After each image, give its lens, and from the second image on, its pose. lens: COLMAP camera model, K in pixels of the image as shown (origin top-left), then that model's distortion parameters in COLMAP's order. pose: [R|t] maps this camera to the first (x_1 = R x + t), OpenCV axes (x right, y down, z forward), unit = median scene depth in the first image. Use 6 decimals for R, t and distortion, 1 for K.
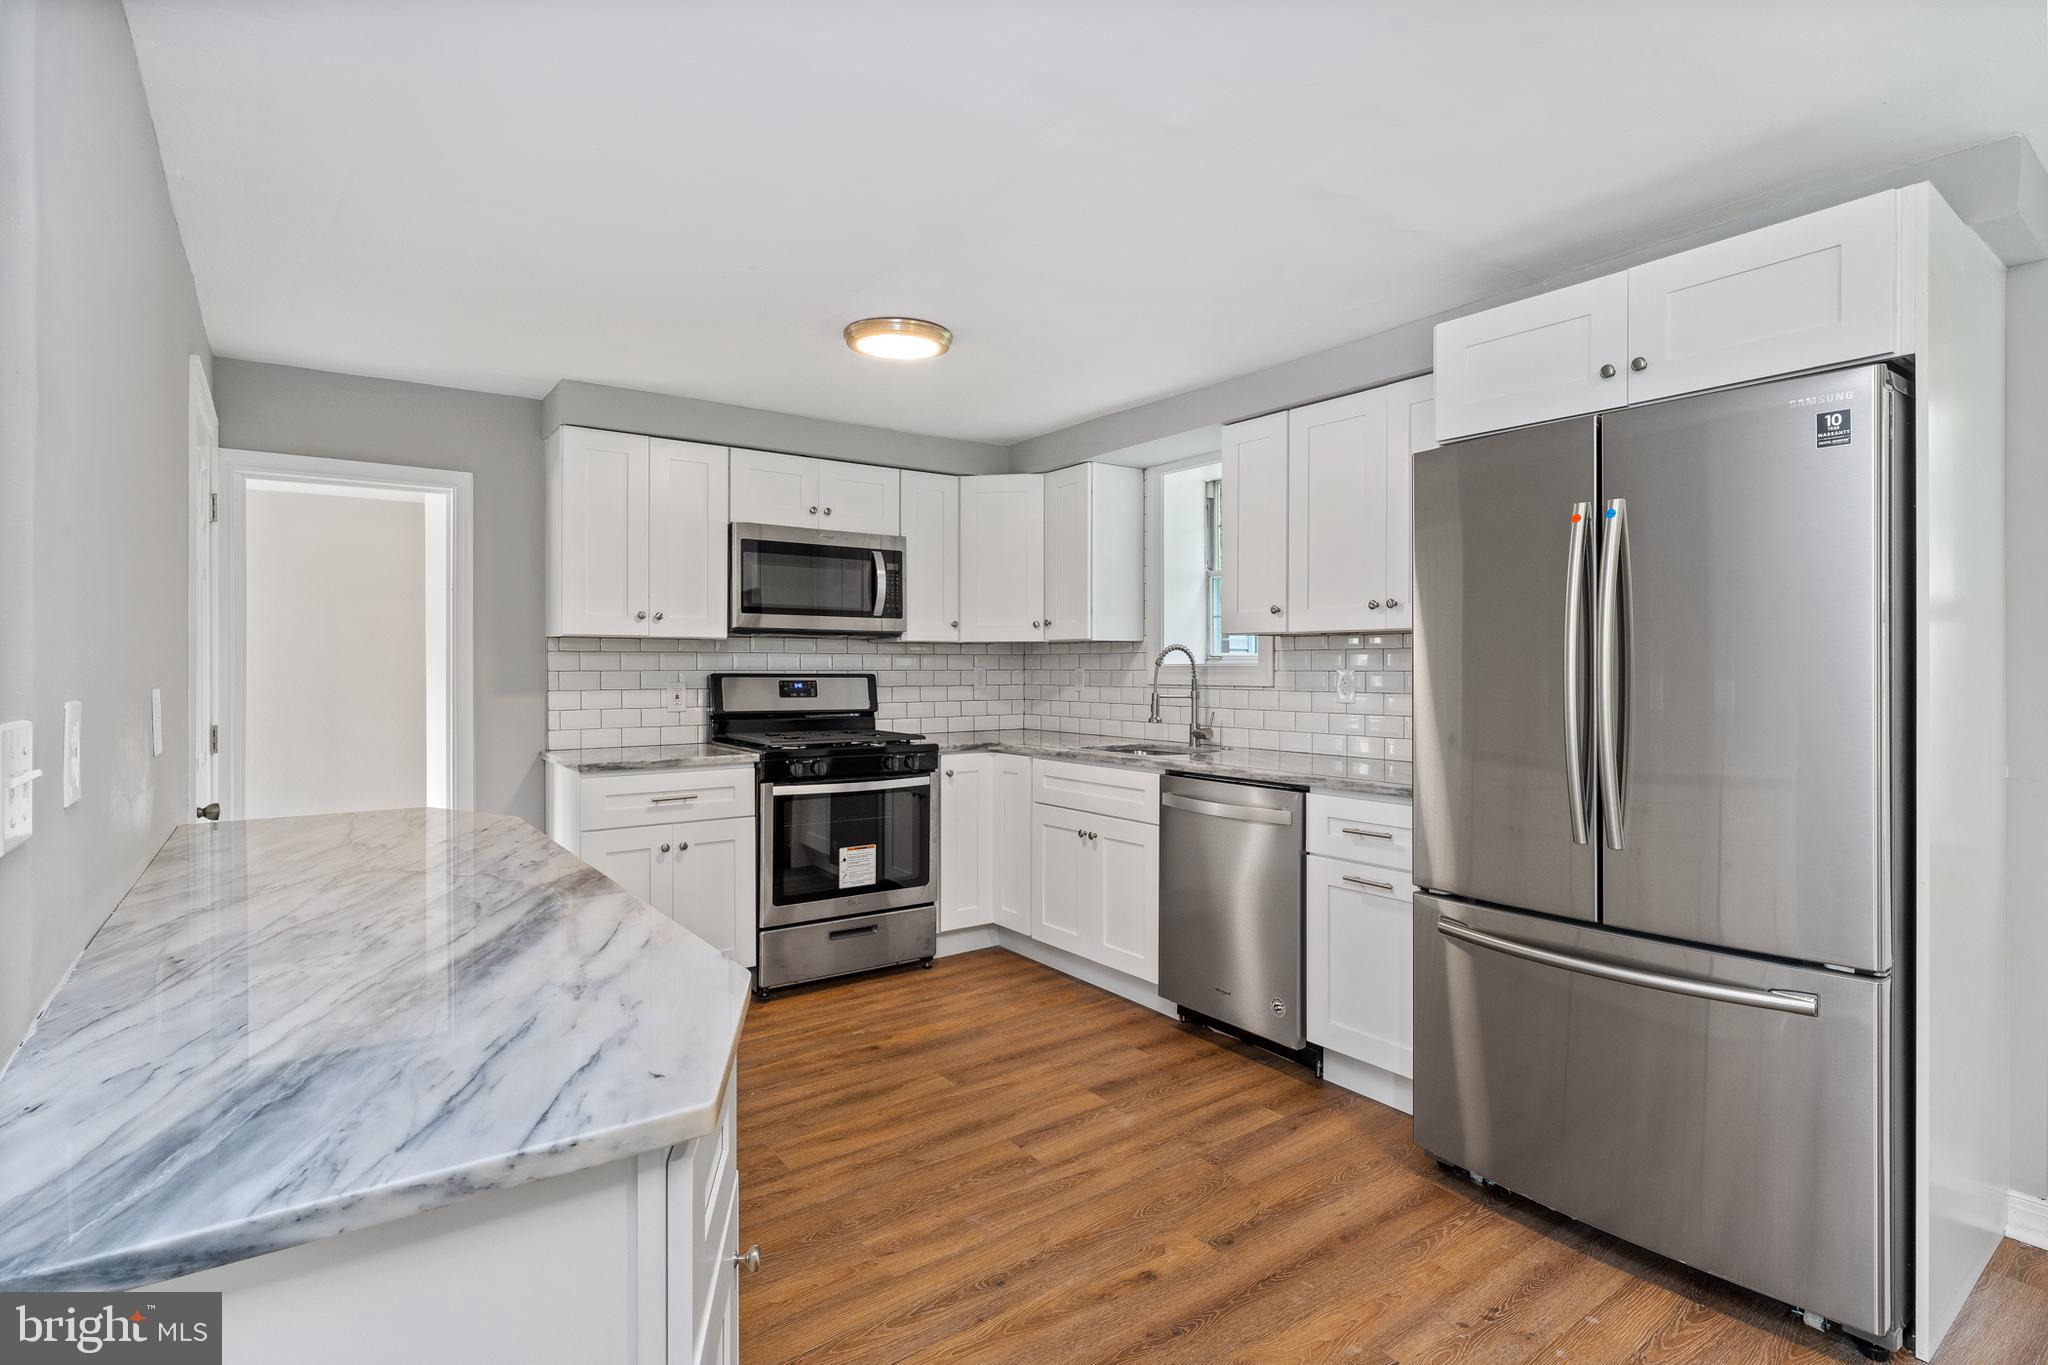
lens RADIAL K [[1004.0, 0, 1019.5], [0, 1004.0, 671.1], [0, 0, 1]] dist [-0.003880, 0.001451]
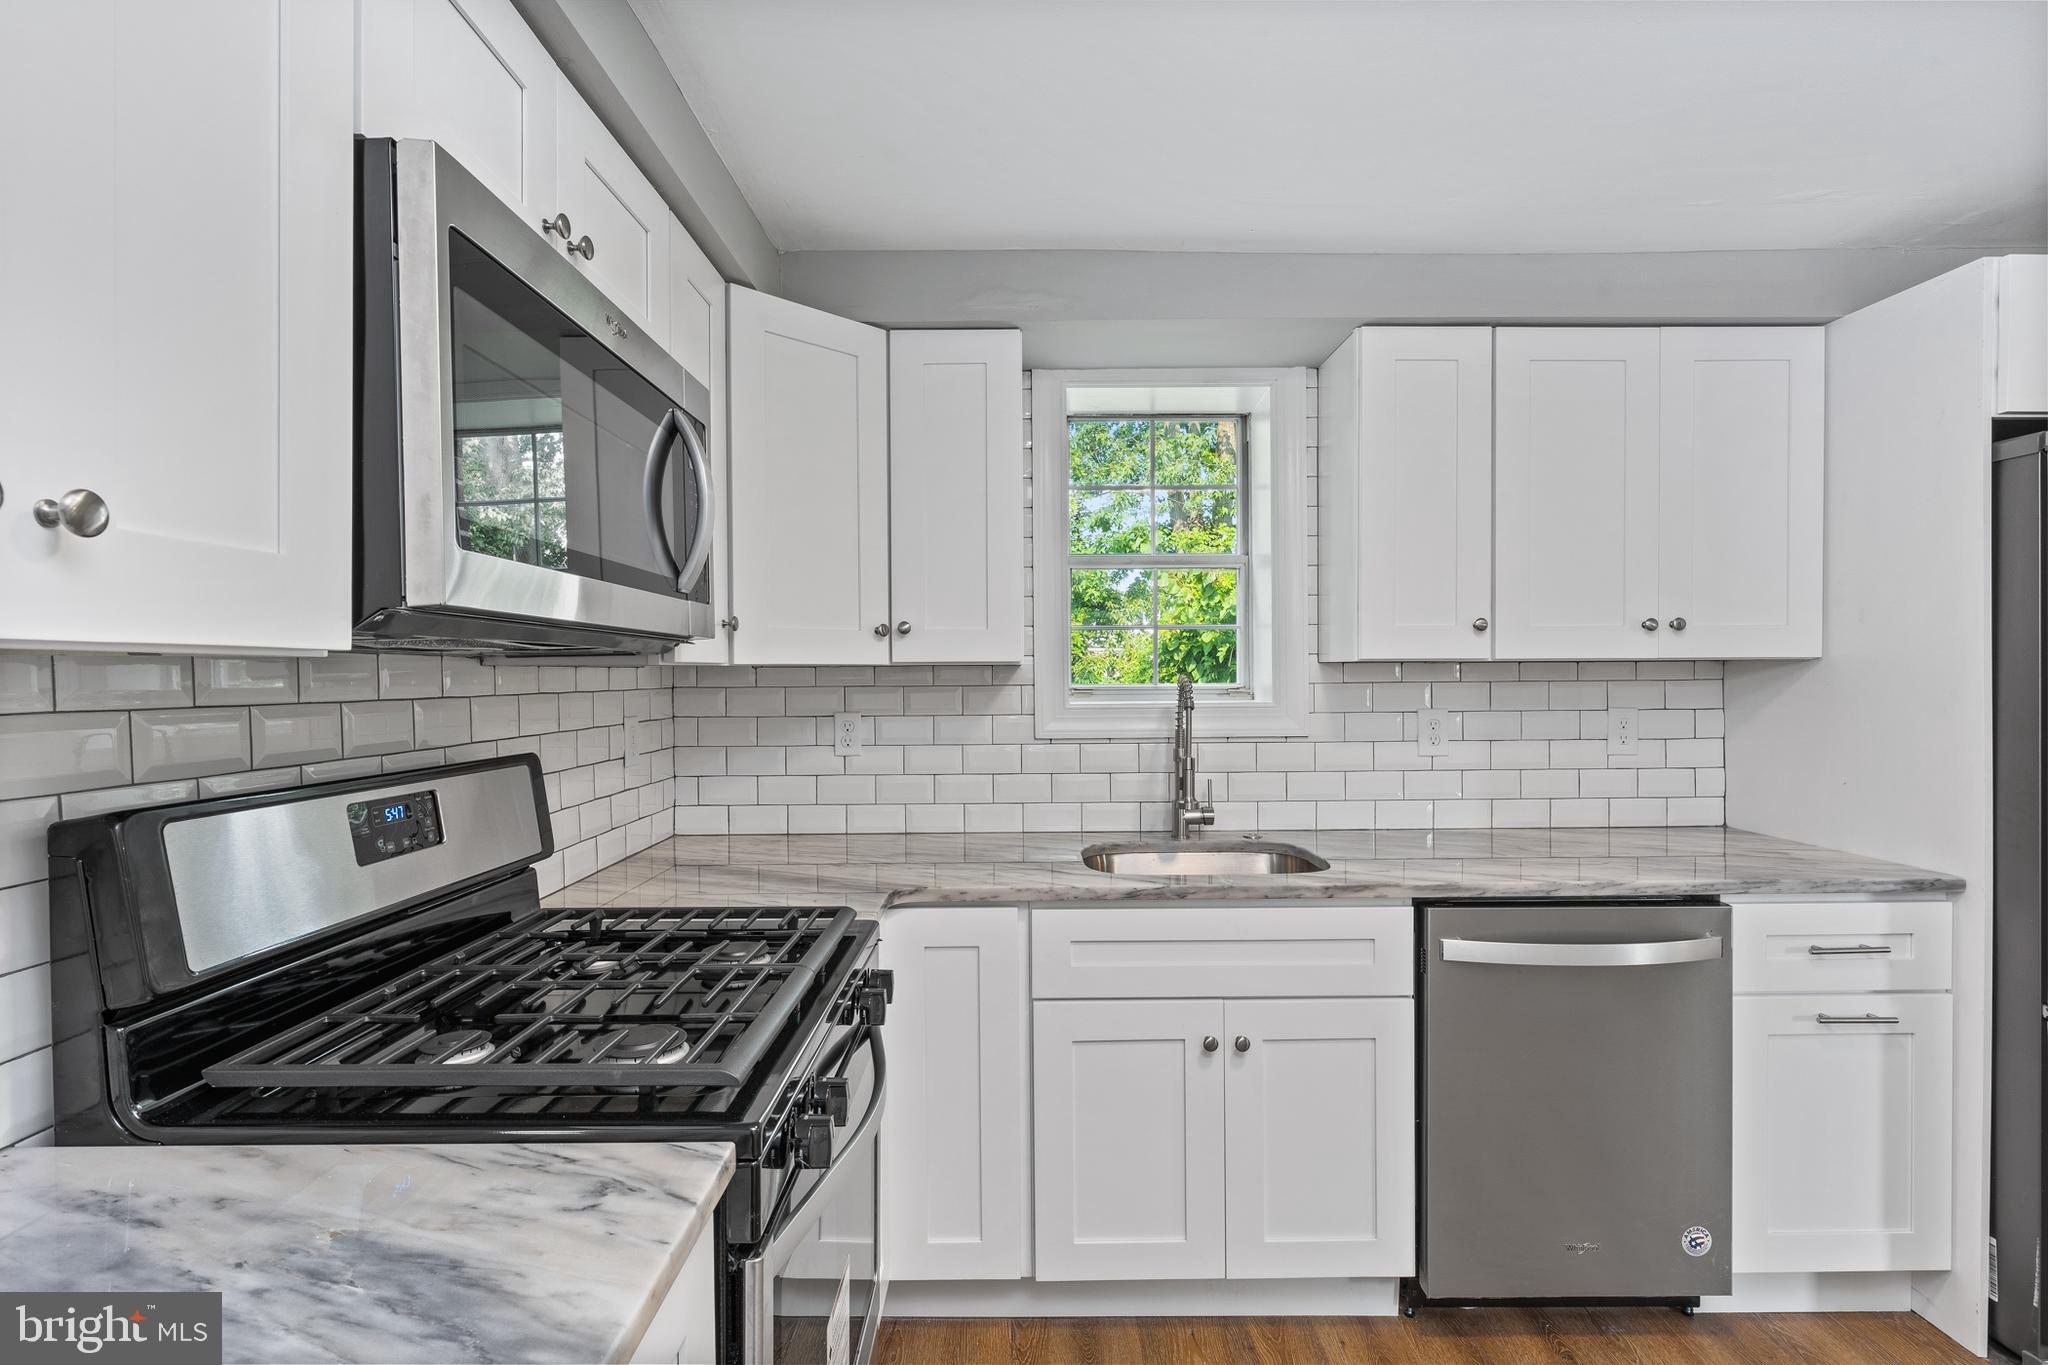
lens RADIAL K [[1004.0, 0, 1015.1], [0, 1004.0, 682.6], [0, 0, 1]] dist [-0.003880, 0.001451]
pose [[0.576062, -0.014410, 0.817279, -0.401288], [0.010630, 0.999892, 0.010138, -0.028598], [-0.817337, 0.002847, 0.576153, 0.763933]]
